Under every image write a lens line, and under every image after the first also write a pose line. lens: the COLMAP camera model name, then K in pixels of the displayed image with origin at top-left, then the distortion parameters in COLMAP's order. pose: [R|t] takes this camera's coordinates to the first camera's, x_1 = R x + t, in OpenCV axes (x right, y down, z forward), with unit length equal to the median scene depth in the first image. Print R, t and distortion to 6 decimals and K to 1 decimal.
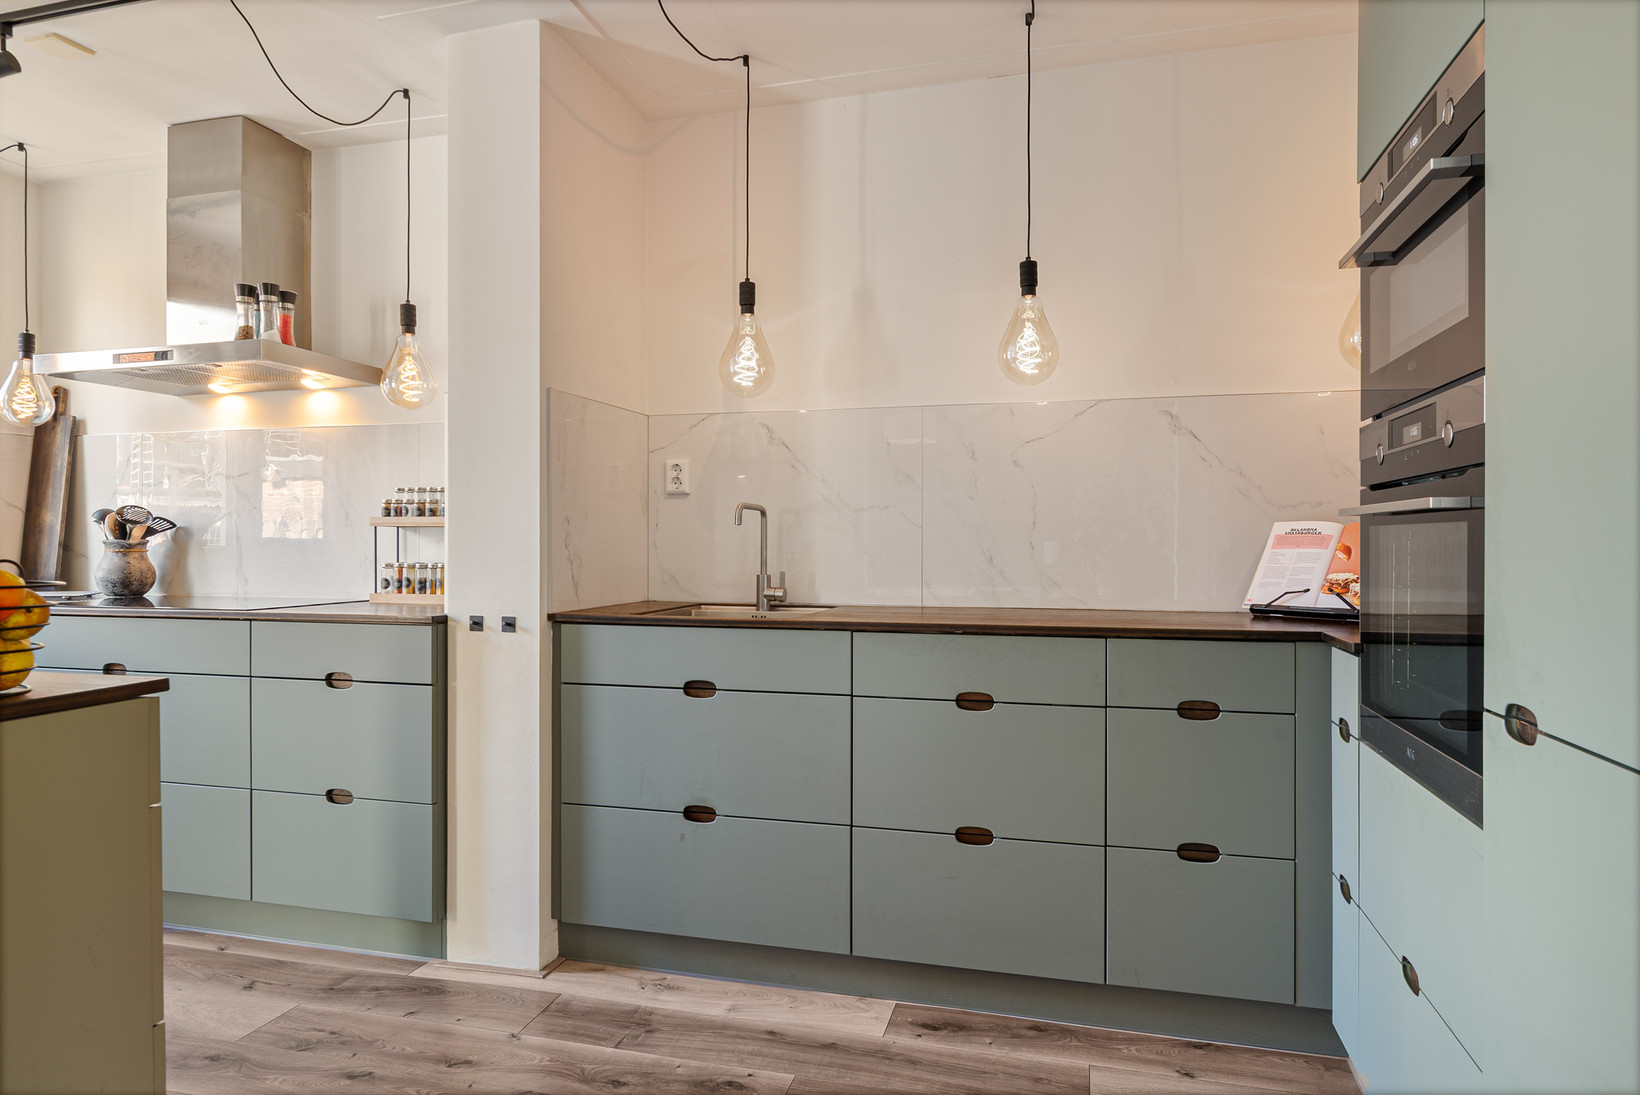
lens RADIAL K [[964.7, 0, 849.1], [0, 964.7, 547.7], [0, 0, 1]] dist [0.006170, -0.005030]
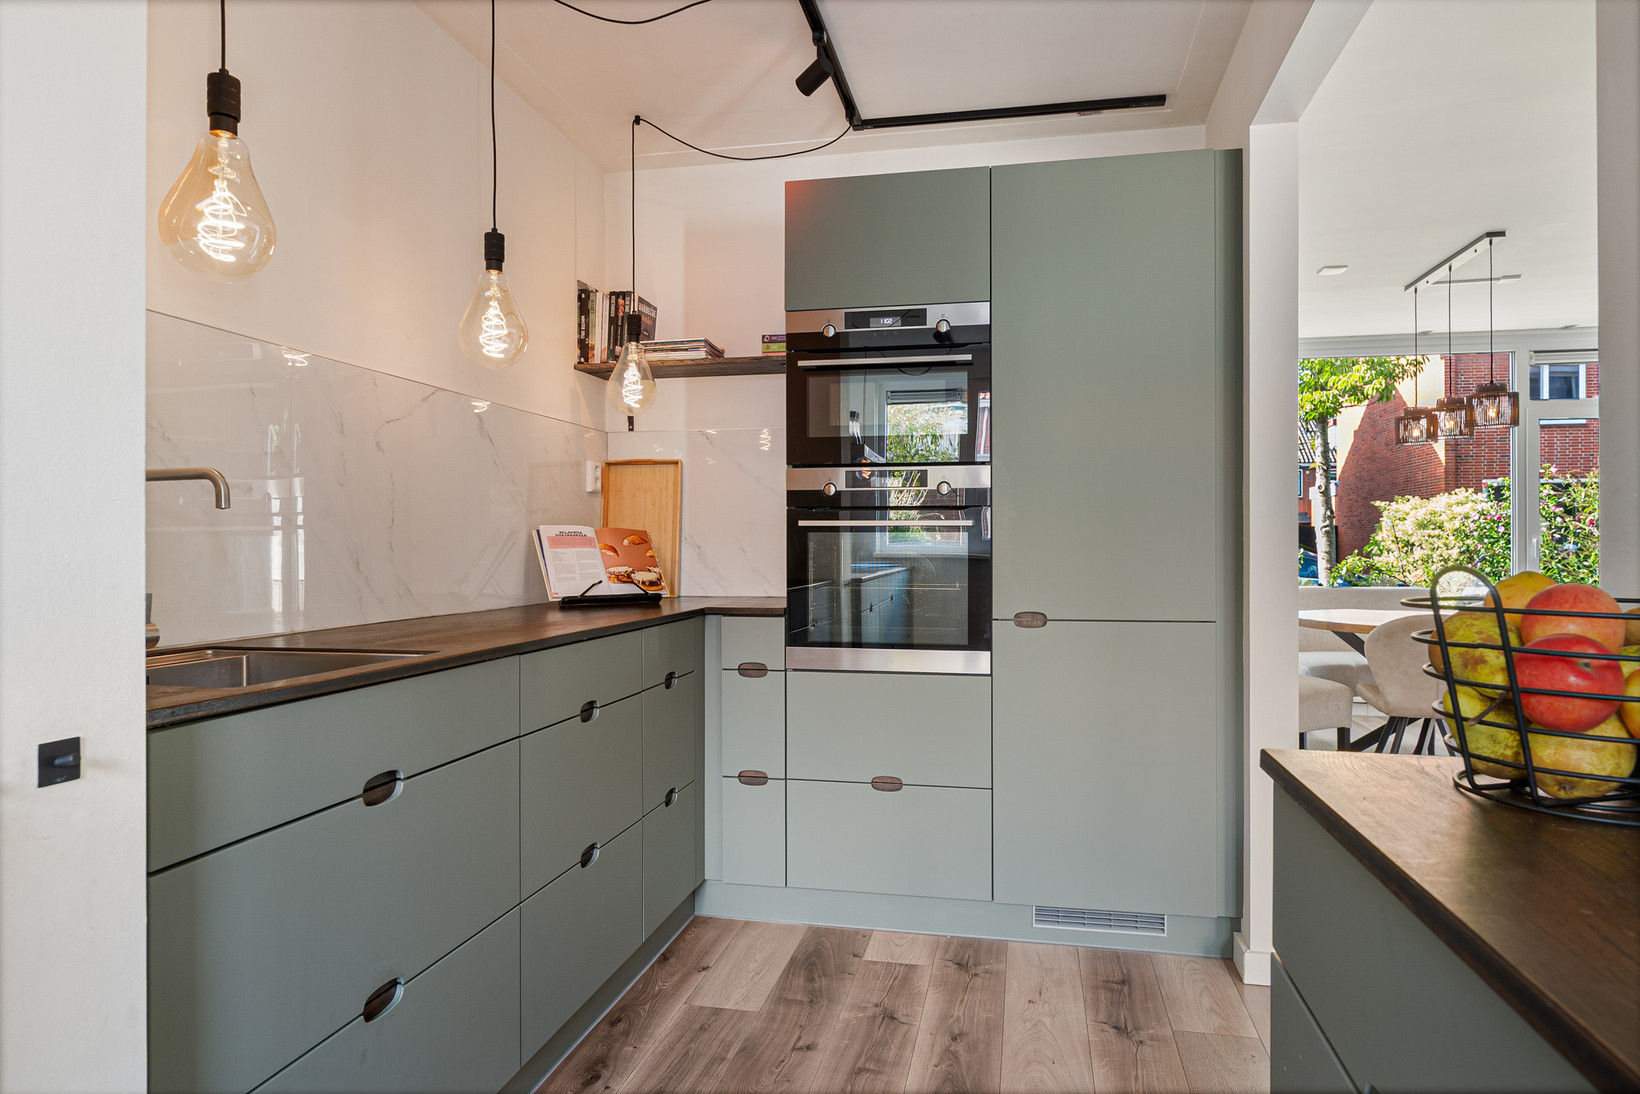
lens RADIAL K [[964.7, 0, 826.3], [0, 964.7, 543.1], [0, 0, 1]] dist [0.006170, -0.005030]
pose [[-0.051354, 0.003051, 0.998676, -0.711987], [0.006942, 0.999972, -0.002698, 0.000043], [-0.998656, 0.006794, -0.051374, 0.709517]]
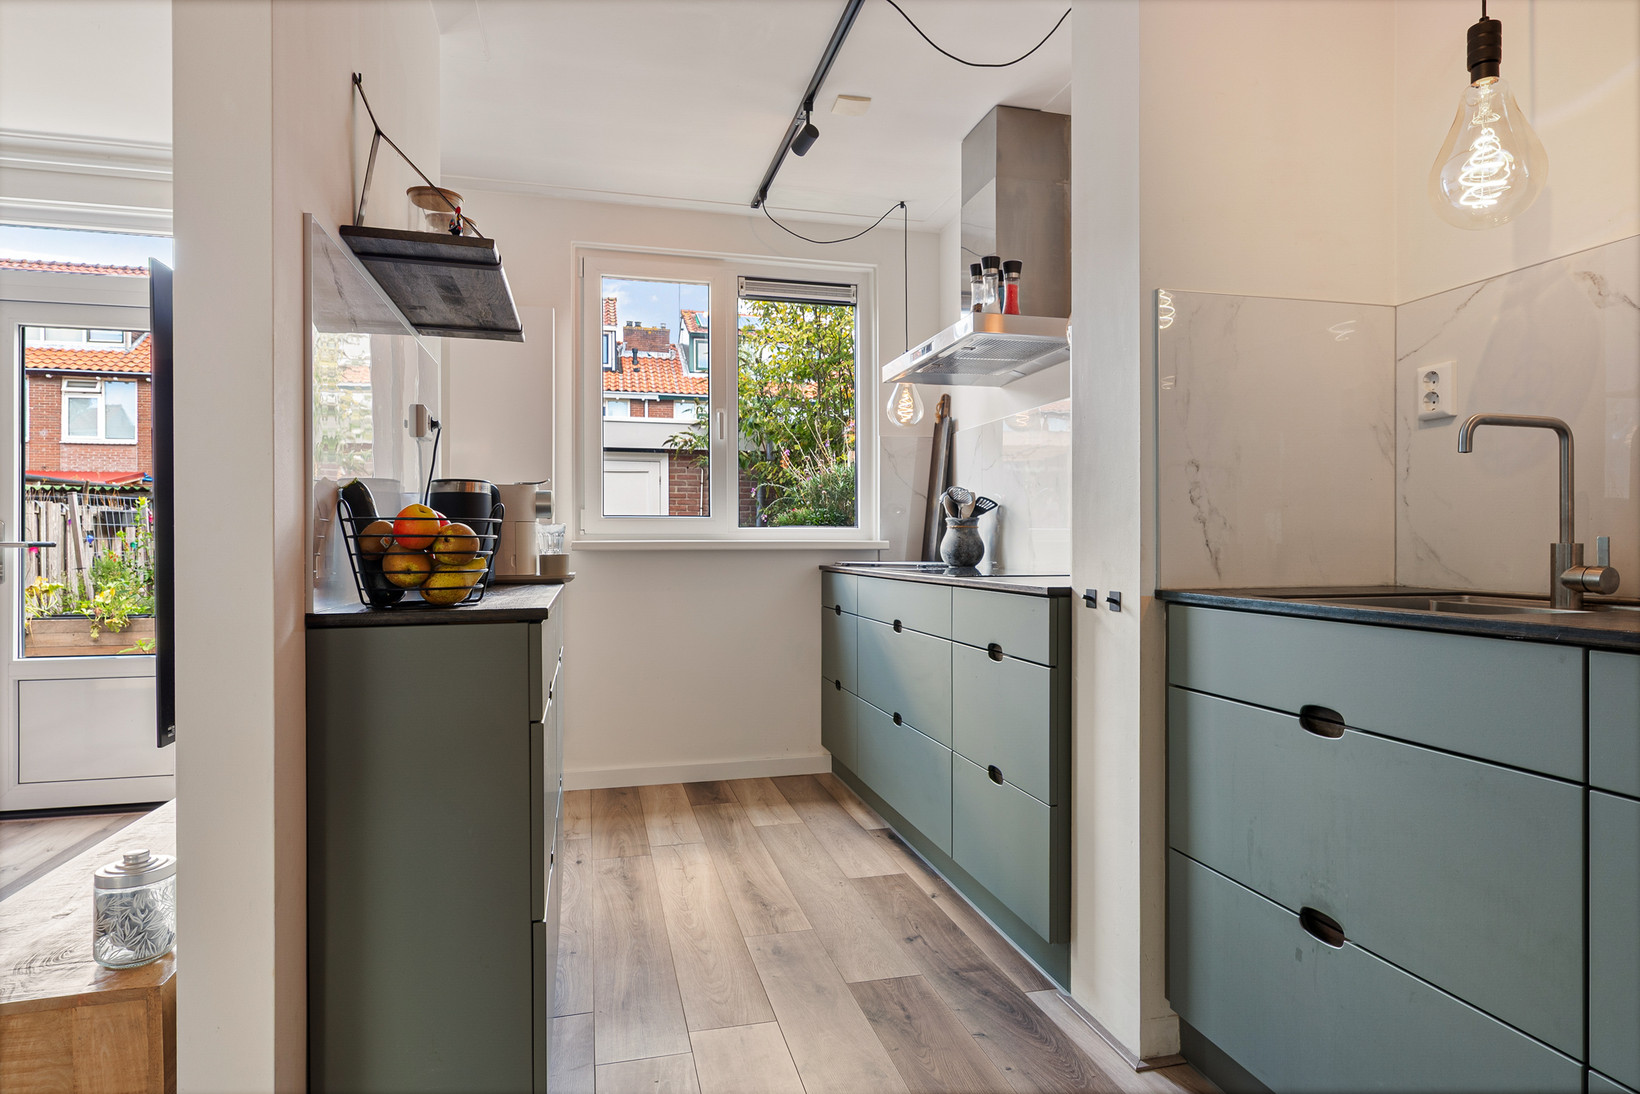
lens RADIAL K [[941.8, 0, 809.8], [0, 941.8, 541.1], [0, 0, 1]] dist [0.012035, -0.001672]
pose [[0.477893, -0.002237, -0.878415, 0.200646], [-0.004722, 0.999976, -0.005115, 0.034785], [0.878405, 0.006592, 0.477871, 0.400357]]
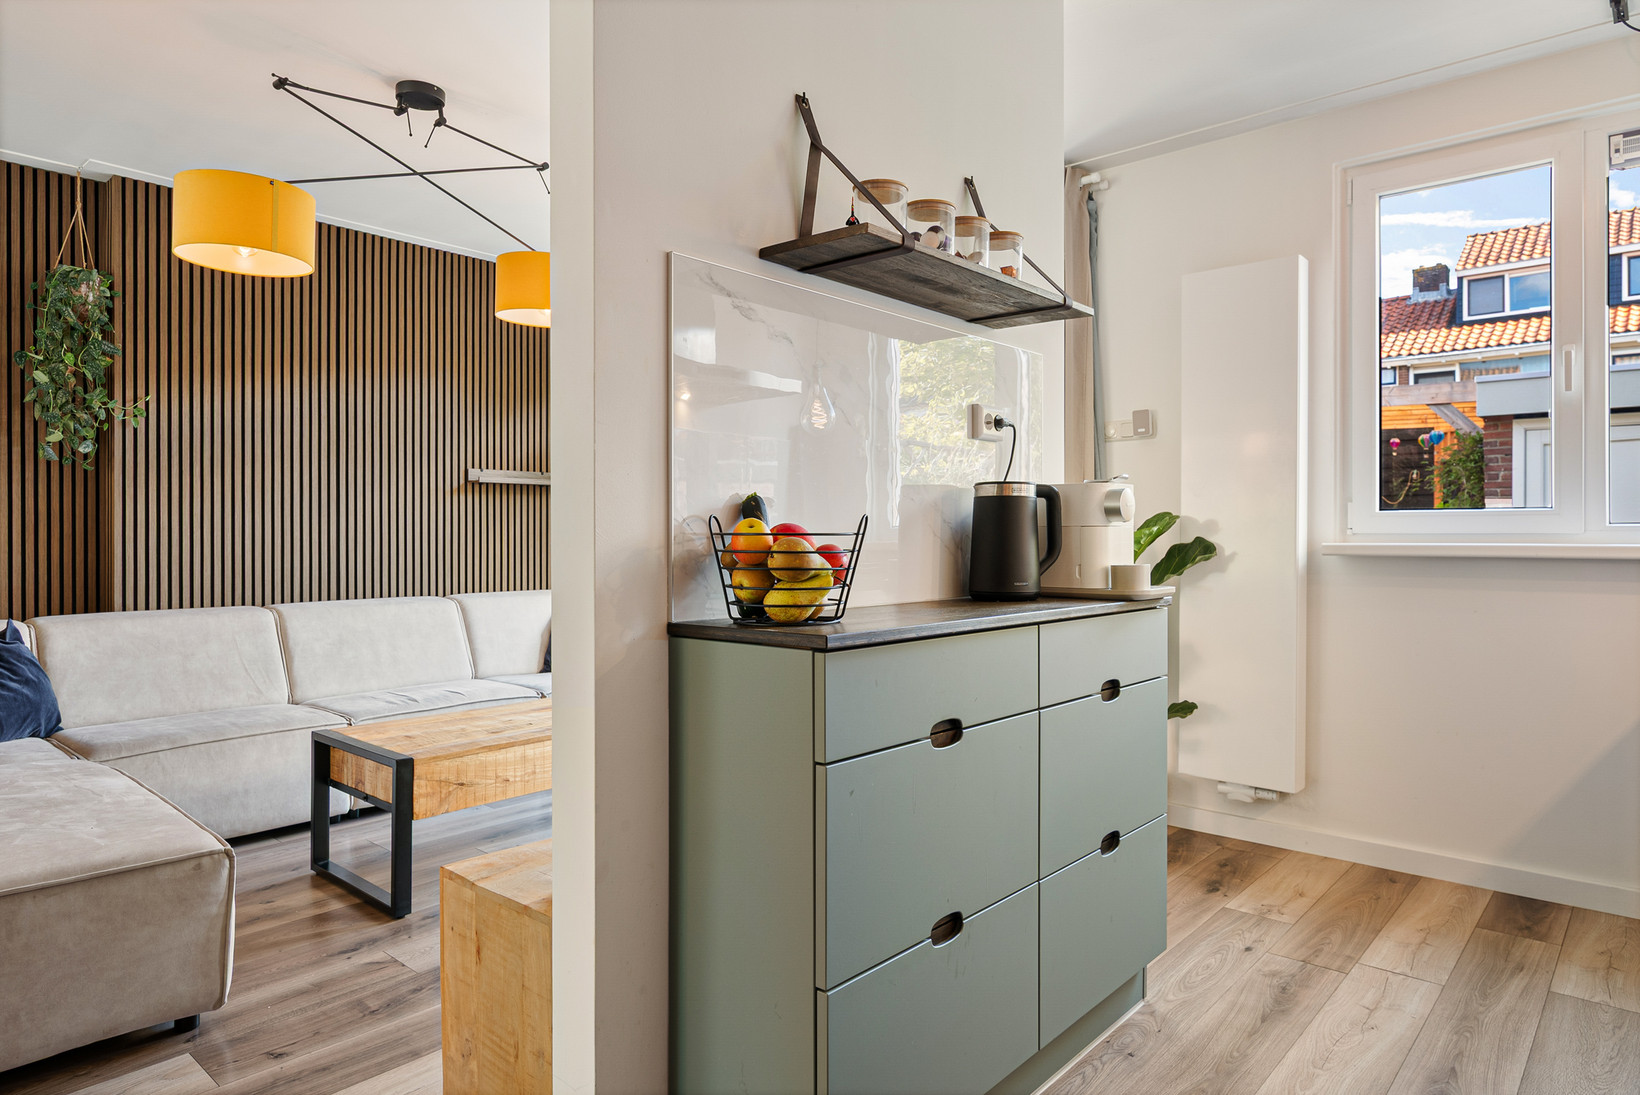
lens RADIAL K [[964.7, 0, 835.9], [0, 964.7, 539.0], [0, 0, 1]] dist [0.006170, -0.005030]
pose [[-0.448515, 0.003038, -0.893770, 0.076589], [-0.006231, 0.999959, 0.006525, 0.019171], [0.893754, 0.008495, -0.448478, 0.758598]]
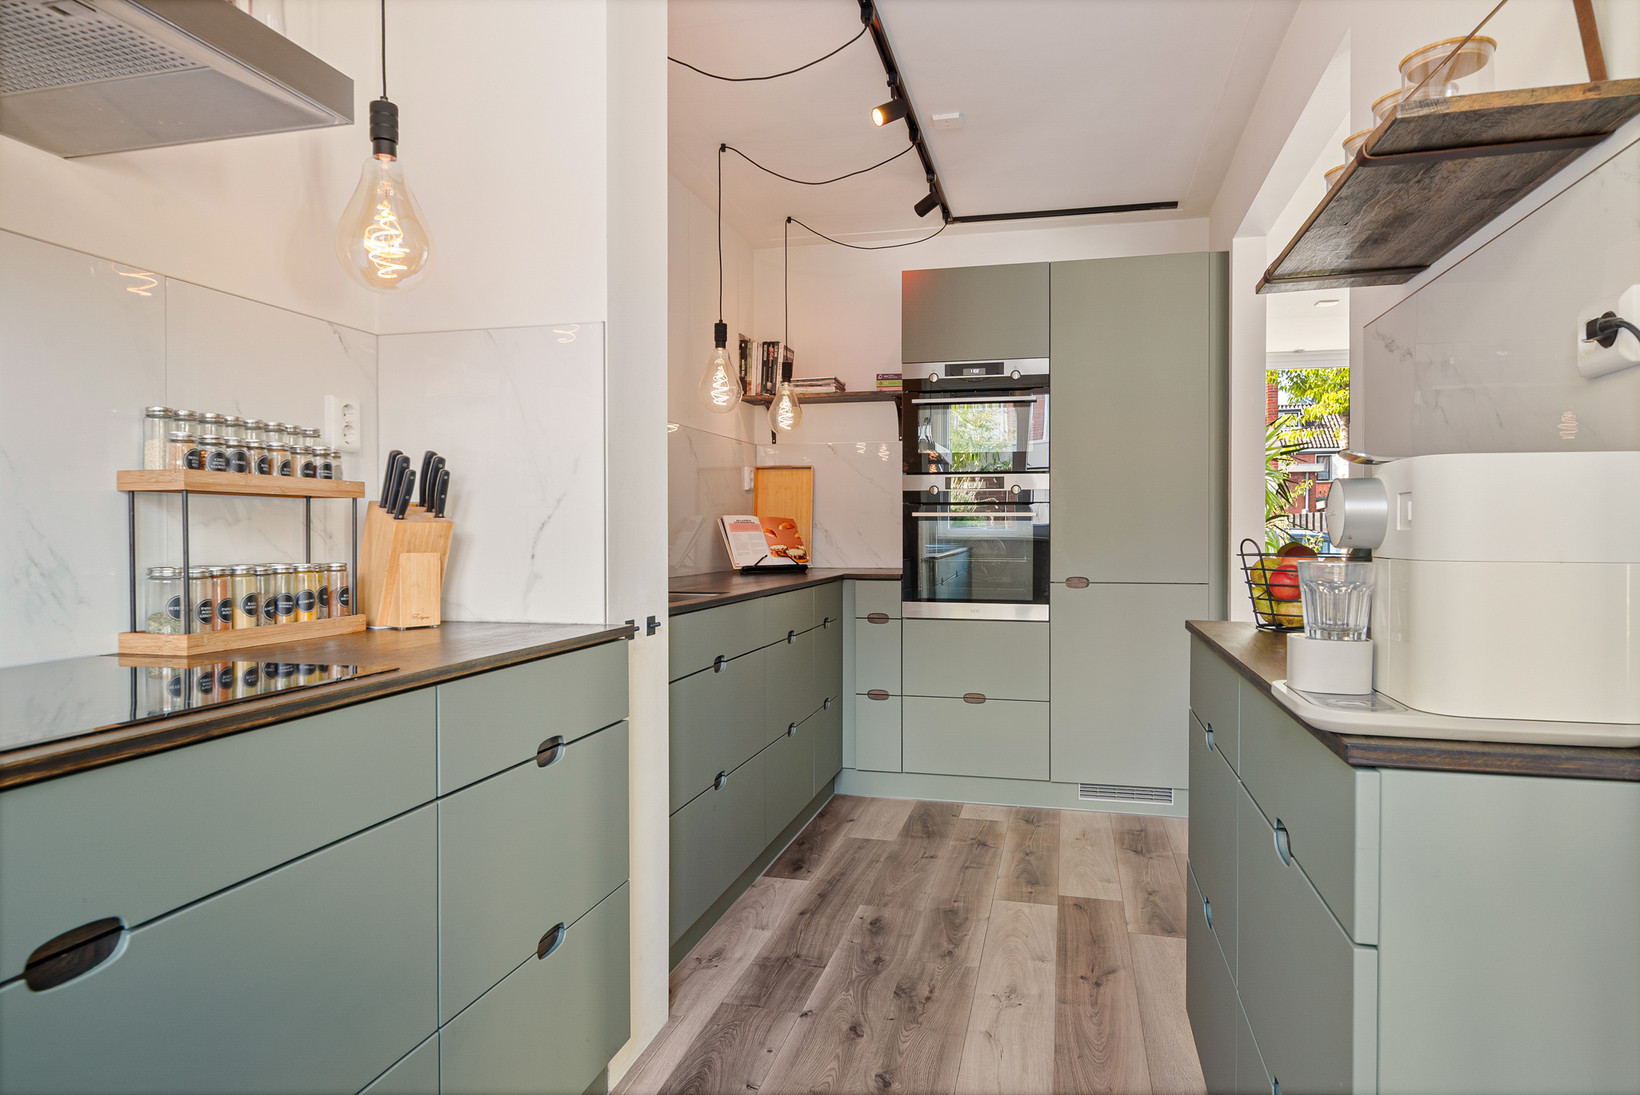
lens RADIAL K [[964.7, 0, 831.1], [0, 964.7, 534.8], [0, 0, 1]] dist [0.006170, -0.005030]
pose [[-0.016724, -0.004716, 0.999849, -1.149635], [0.005566, 0.999973, 0.004810, -0.001009], [-0.999845, 0.005646, -0.016697, 0.836747]]
